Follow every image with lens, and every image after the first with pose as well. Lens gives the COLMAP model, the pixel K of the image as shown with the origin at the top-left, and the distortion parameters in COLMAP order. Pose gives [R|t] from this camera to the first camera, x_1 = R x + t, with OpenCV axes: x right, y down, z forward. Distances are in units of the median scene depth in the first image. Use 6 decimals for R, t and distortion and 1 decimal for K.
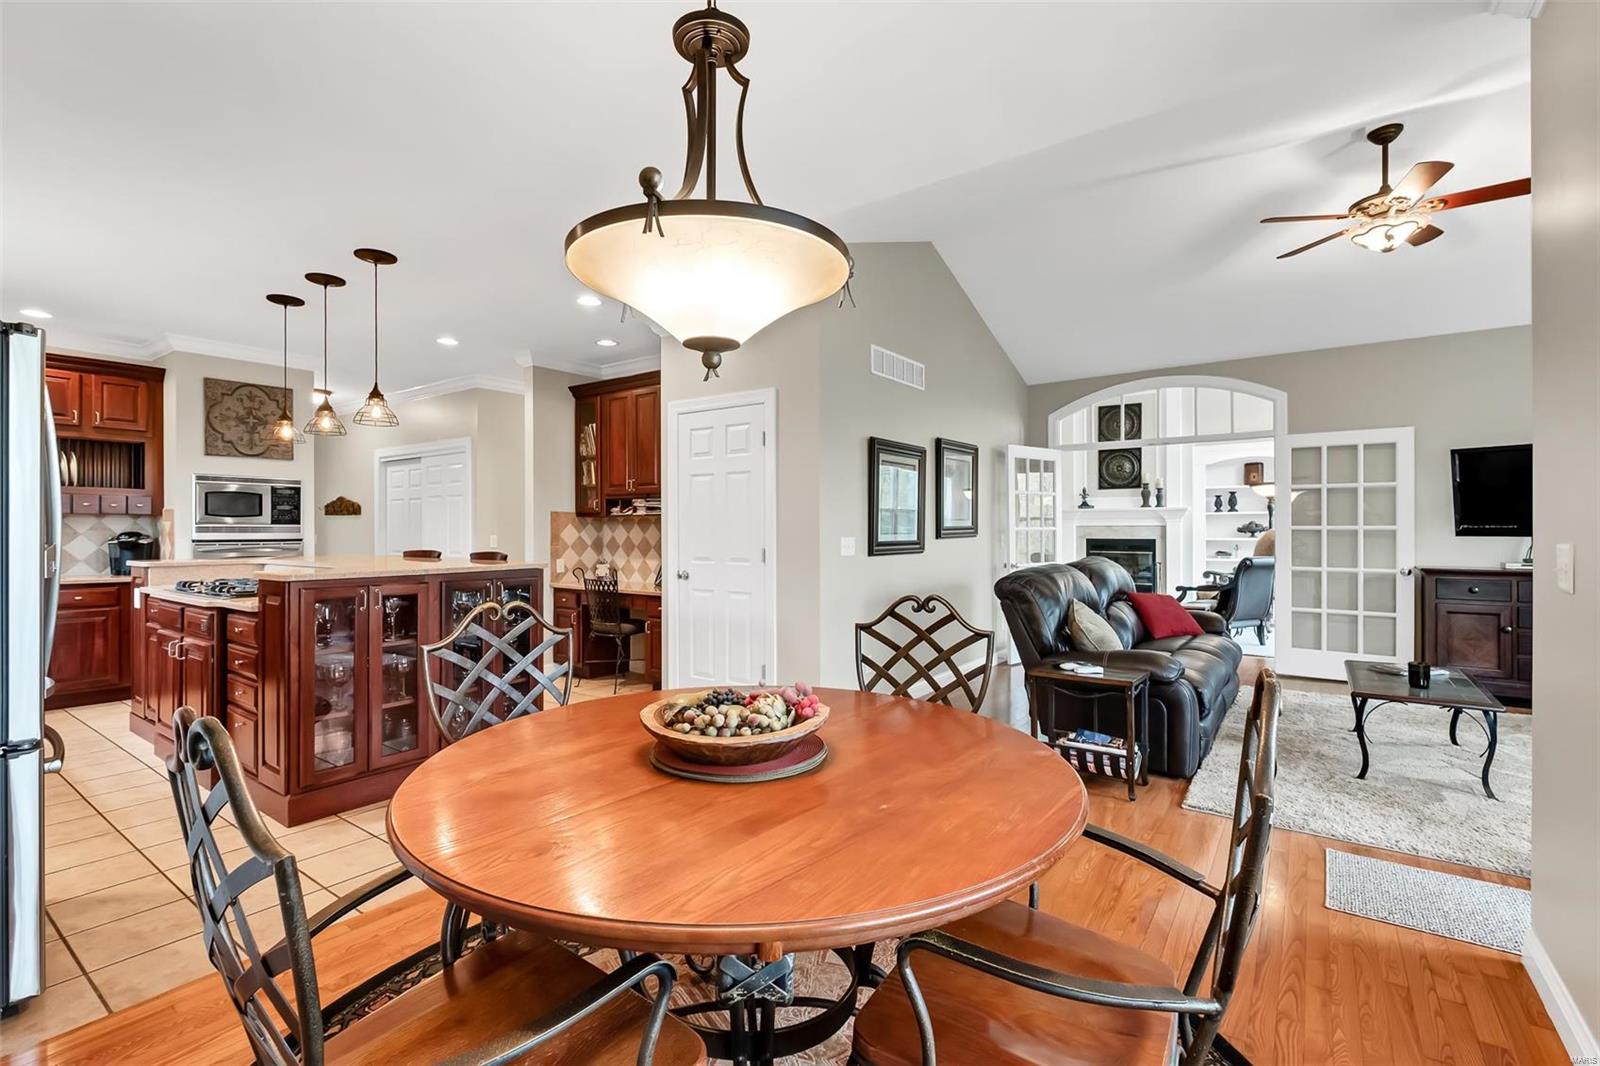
lens RADIAL K [[717.6, 0, 805.3], [0, 717.6, 532.6], [0, 0, 1]] dist [-0.008911, 0.000004]
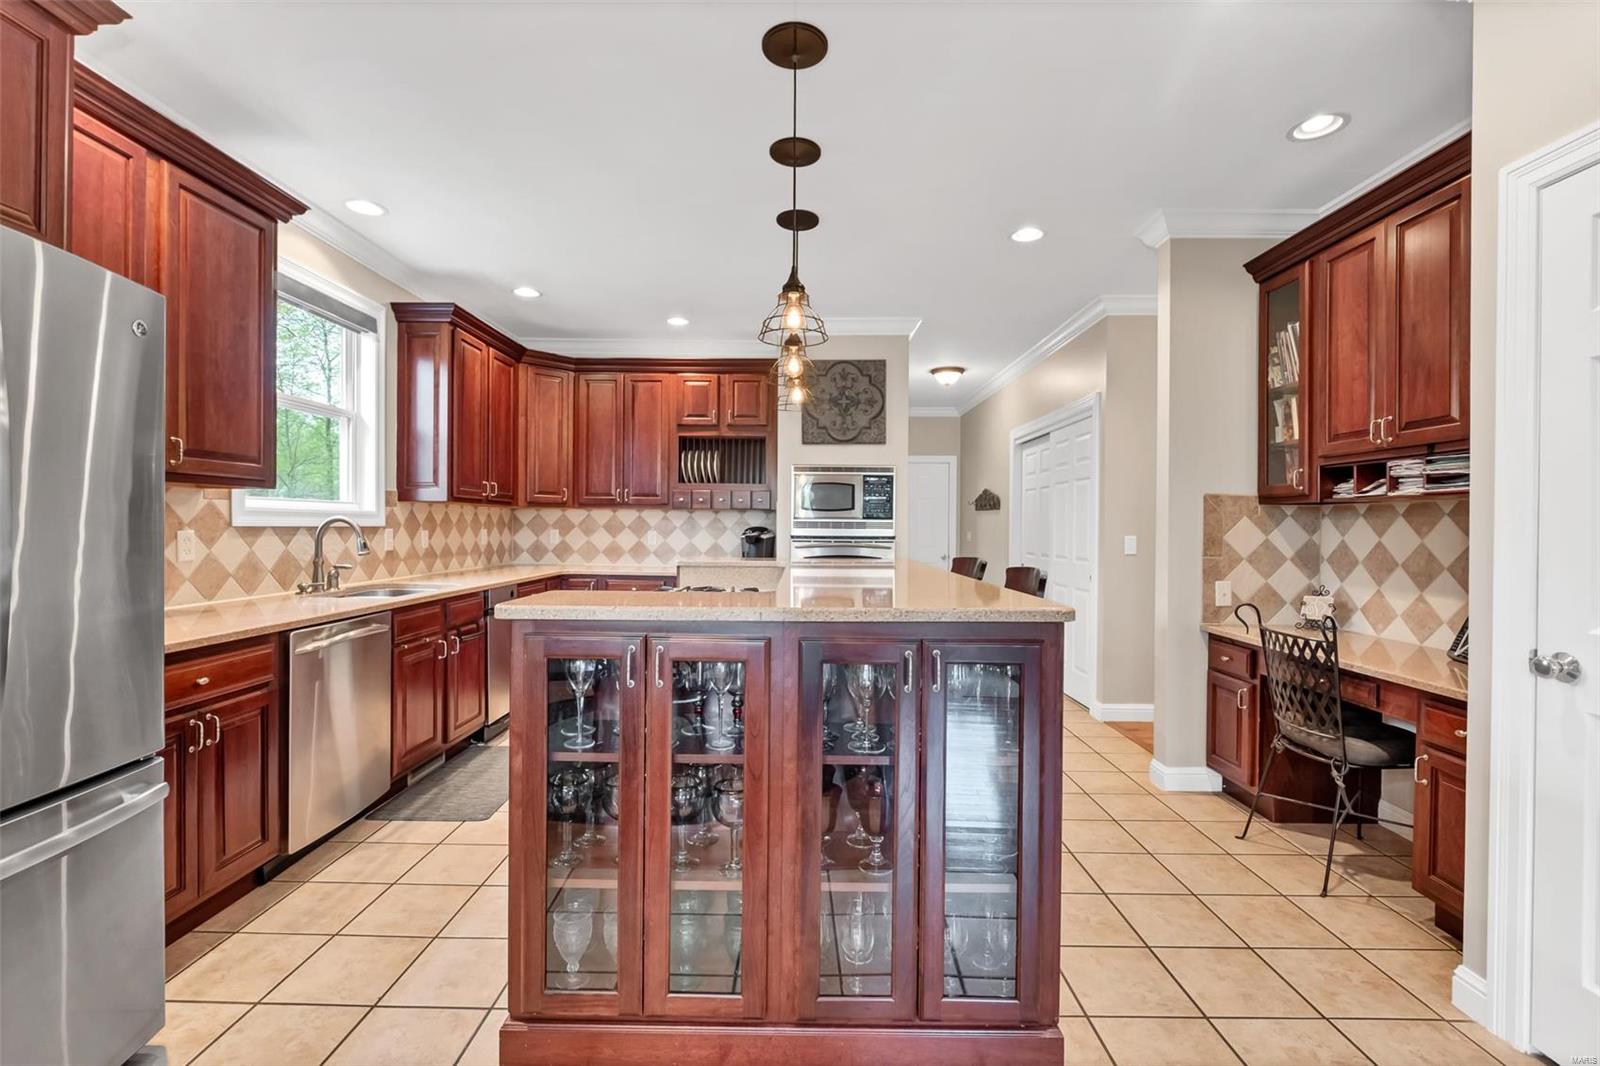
lens RADIAL K [[709.3, 0, 789.6], [0, 709.3, 530.4], [0, 0, 1]] dist [-0.008323, 0.001081]
pose [[0.562248, 0.009944, -0.826909, -0.088259], [-0.010842, 0.999930, 0.004653, -0.000957], [0.826898, 0.006349, 0.562317, 0.457304]]
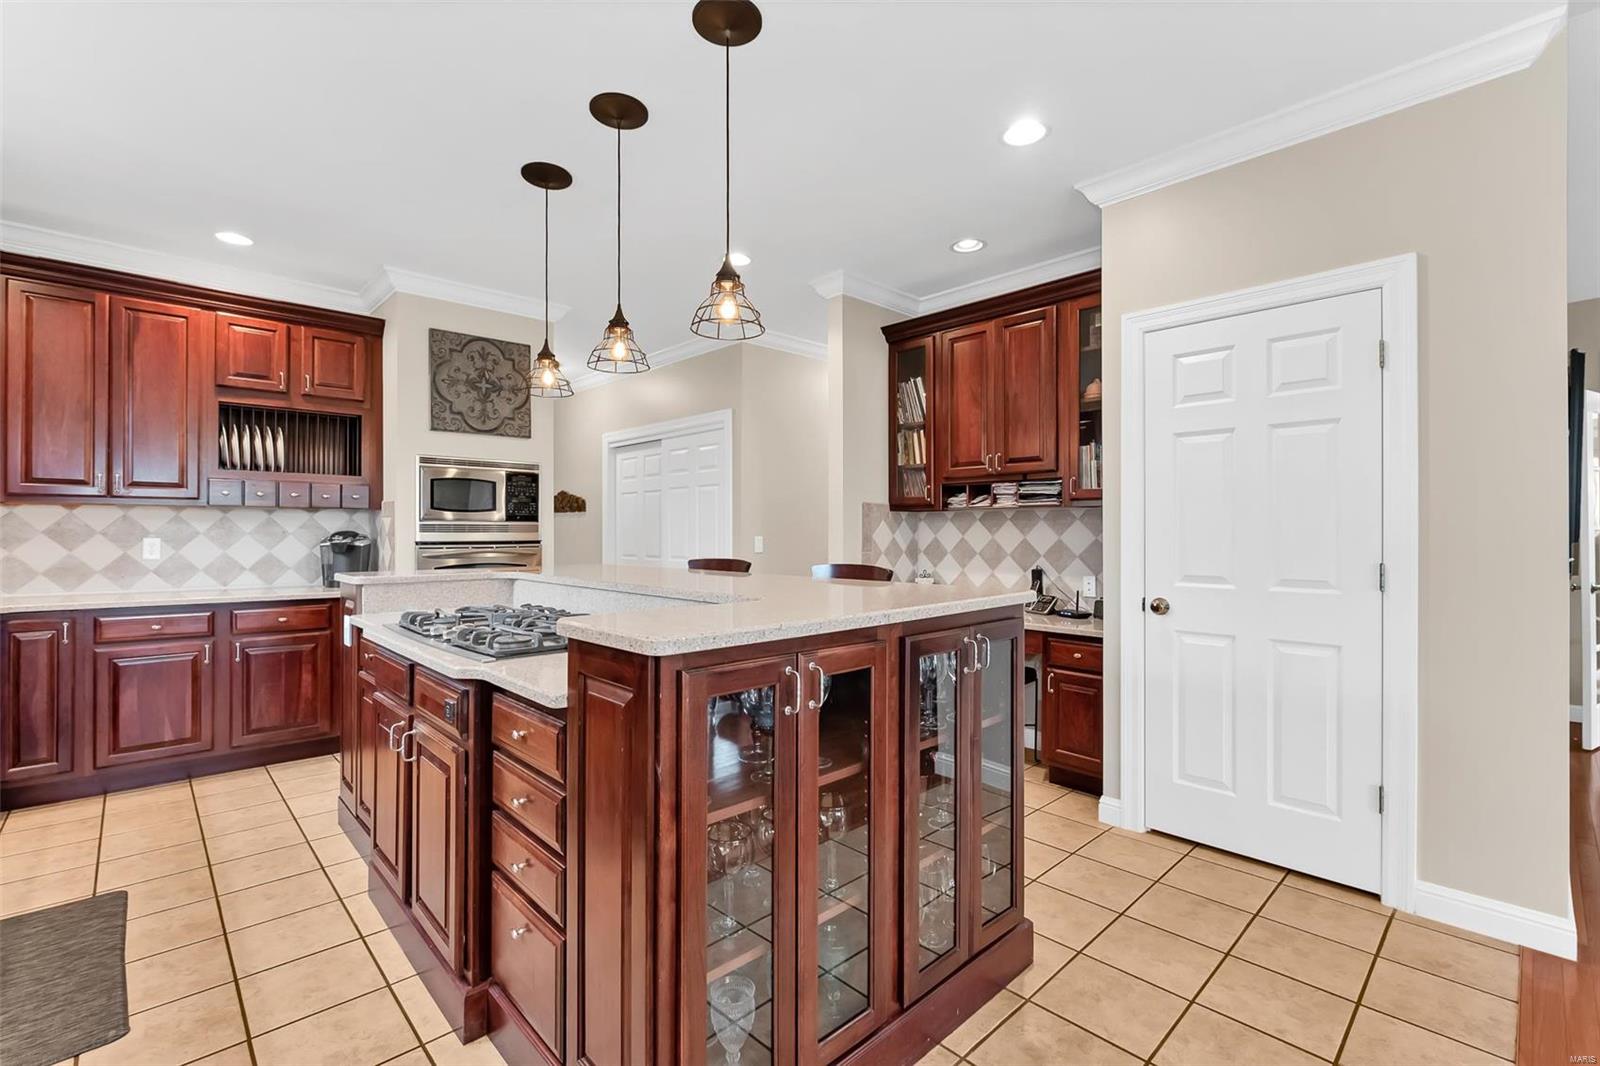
lens RADIAL K [[708.9, 0, 805.1], [0, 708.9, 531.8], [0, 0, 1]] dist [-0.003771, -0.000129]
pose [[0.980958, 0.001333, -0.194216, -0.295155], [-0.001665, 0.999997, -0.001544, 0.000149], [0.194213, 0.001838, 0.980958, 0.327835]]
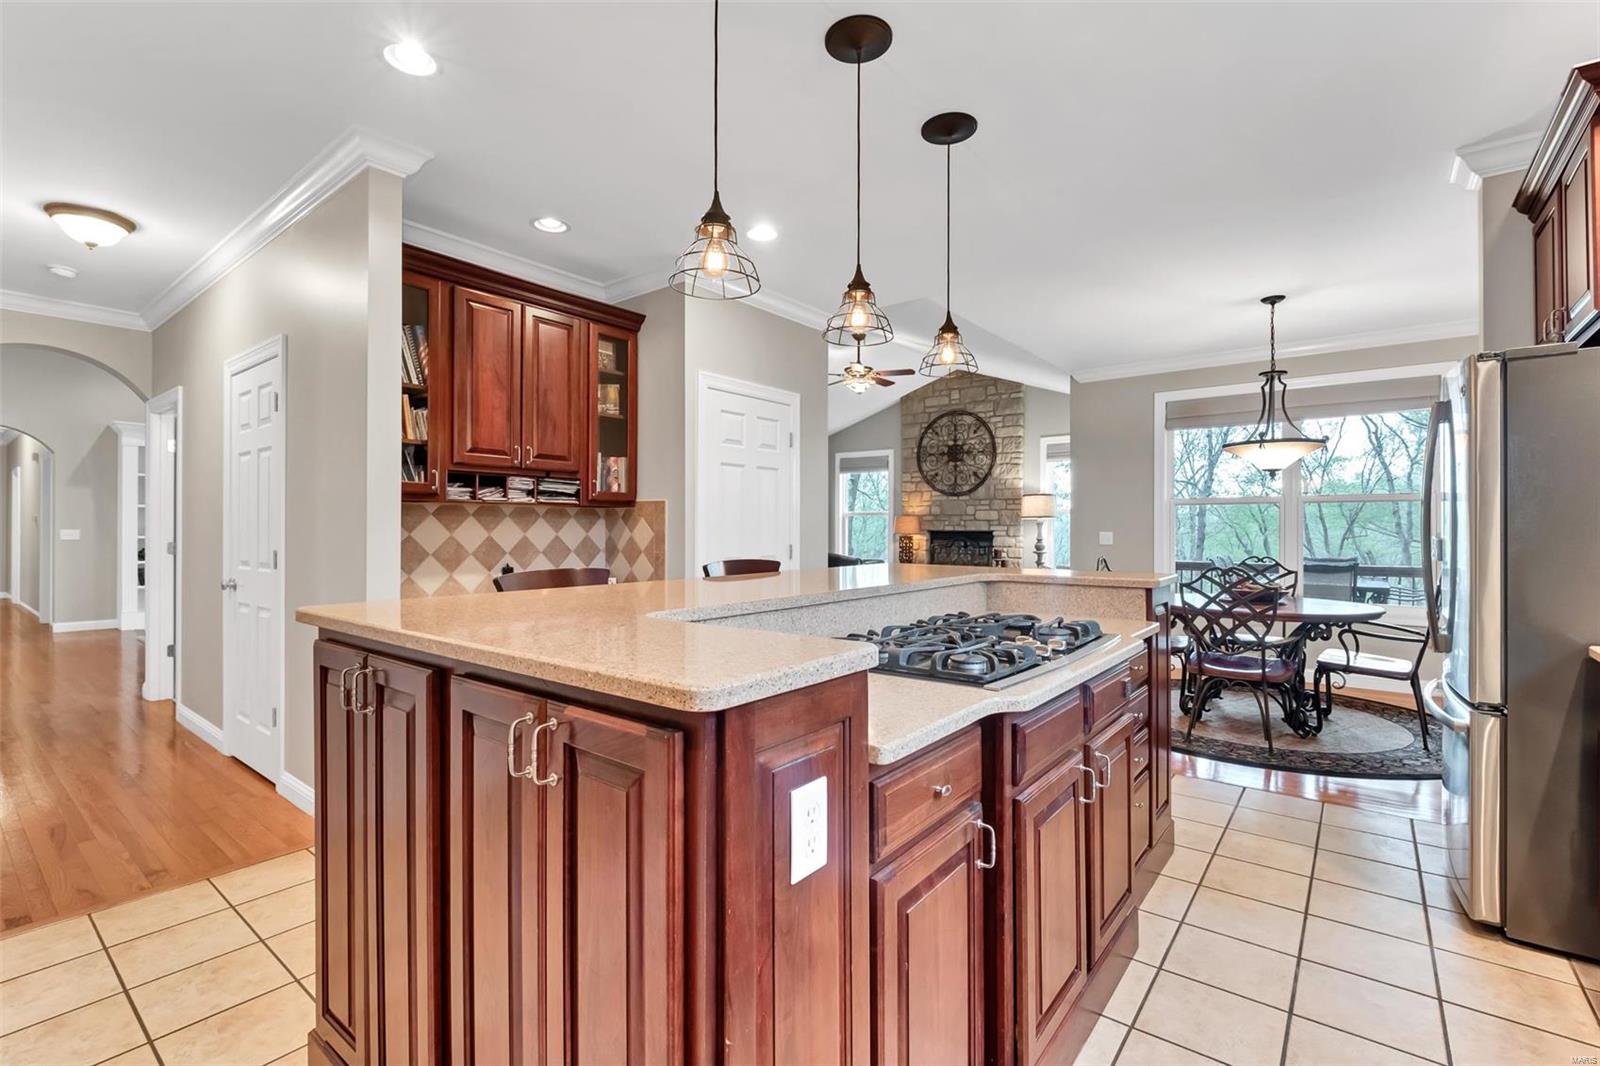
lens RADIAL K [[709.3, 0, 789.6], [0, 709.3, 530.4], [0, 0, 1]] dist [-0.008323, 0.001081]
pose [[0.067278, -0.000497, 0.997734, -0.868280], [0.000476, 1.000000, 0.000466, 0.000154], [-0.997734, 0.000444, 0.067278, 0.745775]]
